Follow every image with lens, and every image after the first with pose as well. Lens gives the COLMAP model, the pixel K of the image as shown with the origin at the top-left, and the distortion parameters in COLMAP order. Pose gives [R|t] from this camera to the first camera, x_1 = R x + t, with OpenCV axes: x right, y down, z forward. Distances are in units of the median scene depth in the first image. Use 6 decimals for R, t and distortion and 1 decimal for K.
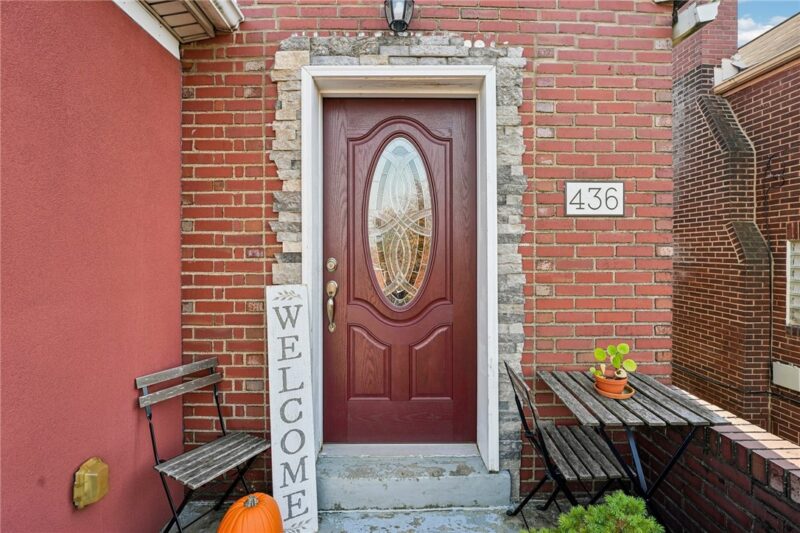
lens RADIAL K [[376.5, 0, 402.3], [0, 376.5, 300.3], [0, 0, 1]] dist [-0.018152, 0.000470]
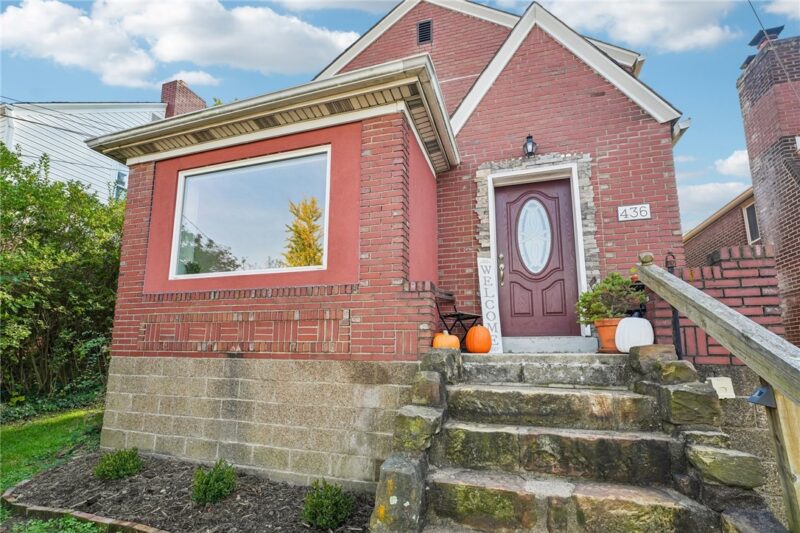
lens RADIAL K [[376.5, 0, 402.3], [0, 376.5, 300.3], [0, 0, 1]] dist [-0.018152, 0.000470]
pose [[0.947848, -0.037890, -0.316462, -0.058529], [-0.045198, 0.966895, -0.251141, 0.762859], [0.315502, 0.252347, 0.914757, -1.147269]]
